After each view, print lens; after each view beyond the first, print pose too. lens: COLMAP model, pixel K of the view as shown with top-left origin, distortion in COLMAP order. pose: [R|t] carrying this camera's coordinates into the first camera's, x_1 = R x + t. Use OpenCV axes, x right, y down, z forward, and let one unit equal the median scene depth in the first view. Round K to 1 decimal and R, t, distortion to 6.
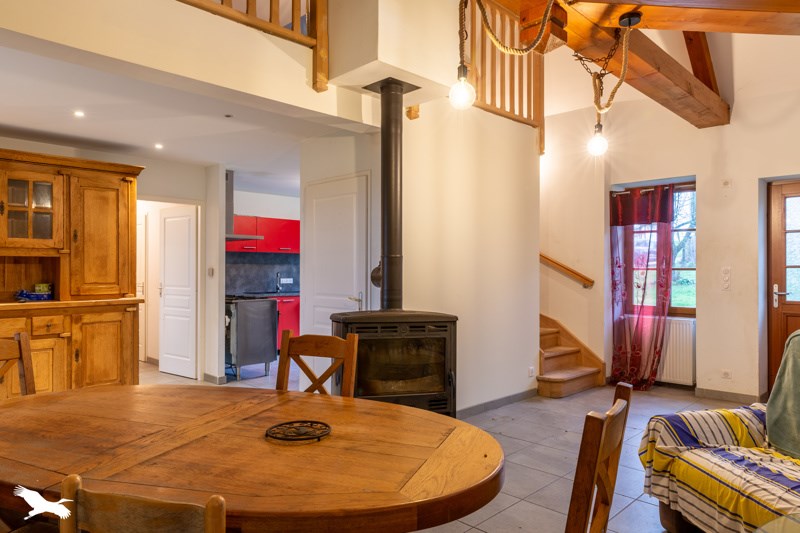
lens RADIAL K [[536.0, 0, 399.0], [0, 536.0, 268.2], [0, 0, 1]] dist [0.003795, -0.000392]
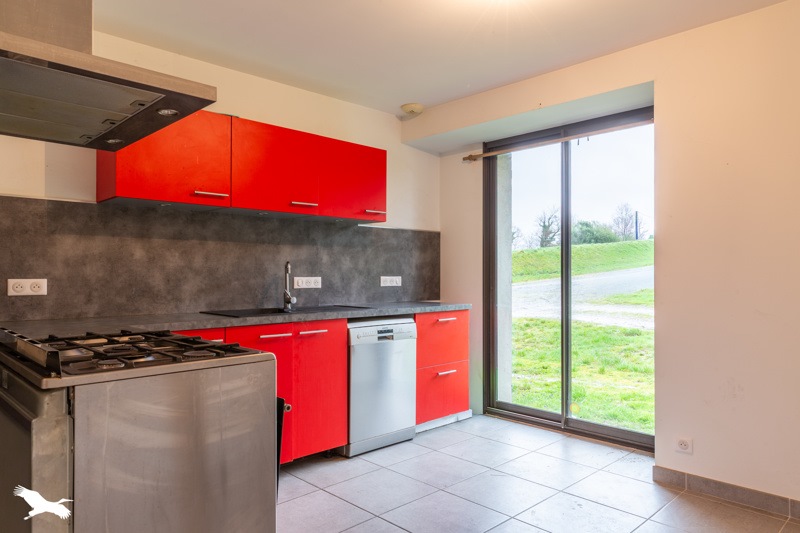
lens RADIAL K [[536.0, 0, 401.1], [0, 536.0, 267.6], [0, 0, 1]] dist [0.003795, -0.000392]
pose [[0.999998, 0.001263, 0.001489, -0.137562], [-0.001263, 0.999999, -0.000601, 0.012084], [-0.001489, 0.000599, 0.999999, 0.580052]]
